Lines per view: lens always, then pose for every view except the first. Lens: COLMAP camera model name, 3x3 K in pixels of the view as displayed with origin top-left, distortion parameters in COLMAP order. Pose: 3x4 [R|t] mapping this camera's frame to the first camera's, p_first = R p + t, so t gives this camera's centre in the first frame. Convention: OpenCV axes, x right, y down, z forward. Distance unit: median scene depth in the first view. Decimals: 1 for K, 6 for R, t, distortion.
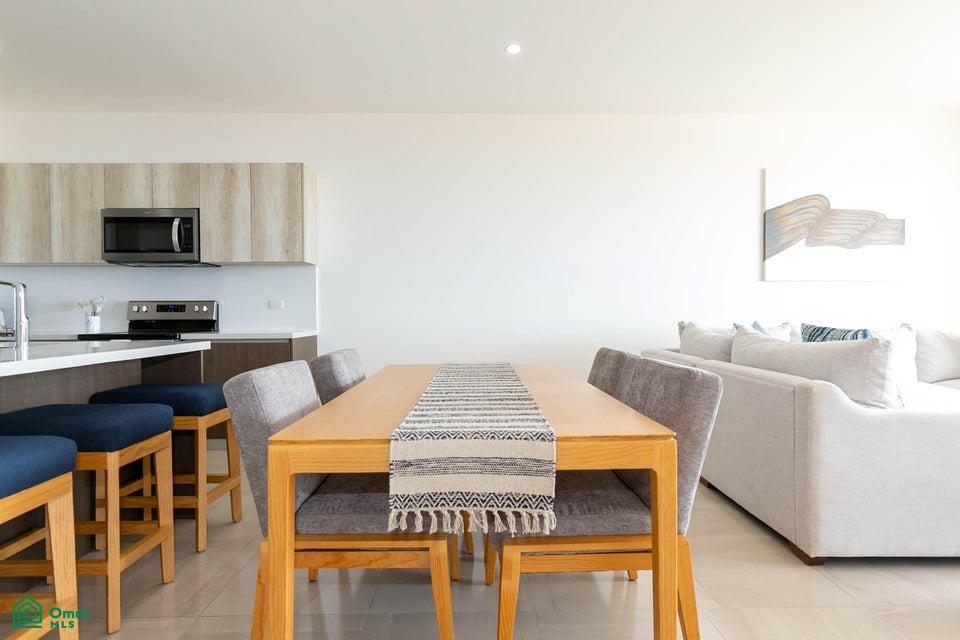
lens RADIAL K [[511.9, 0, 480.9], [0, 511.9, 318.7], [0, 0, 1]] dist [0.001073, -0.000494]
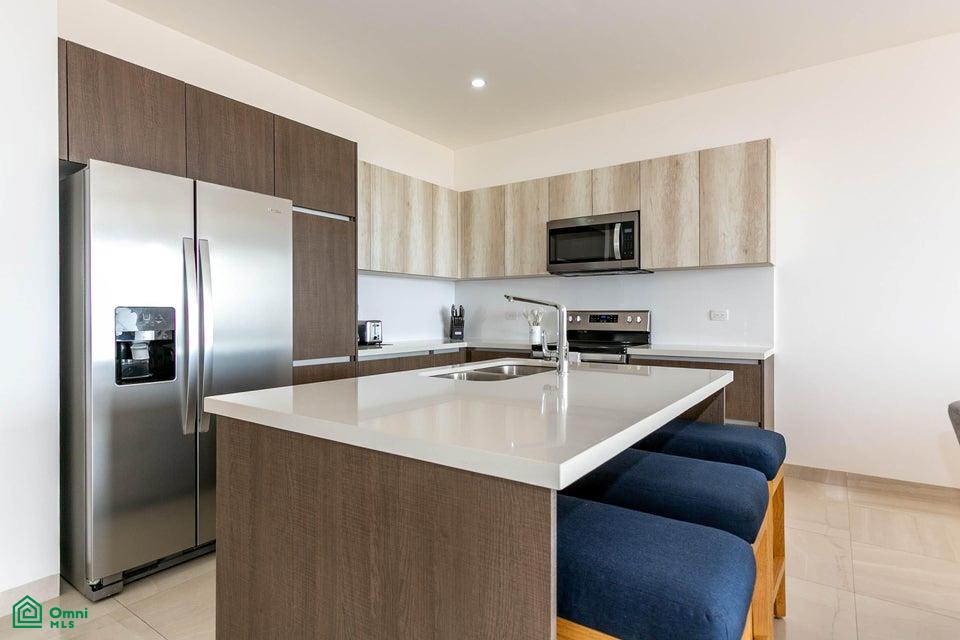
lens RADIAL K [[511.9, 0, 479.6], [0, 511.9, 317.8], [0, 0, 1]] dist [0.001073, -0.000494]
pose [[0.810496, 0.007365, -0.585698, -0.245053], [-0.010406, 0.999944, -0.001827, -0.018668], [0.585652, 0.007575, 0.810527, 0.090813]]
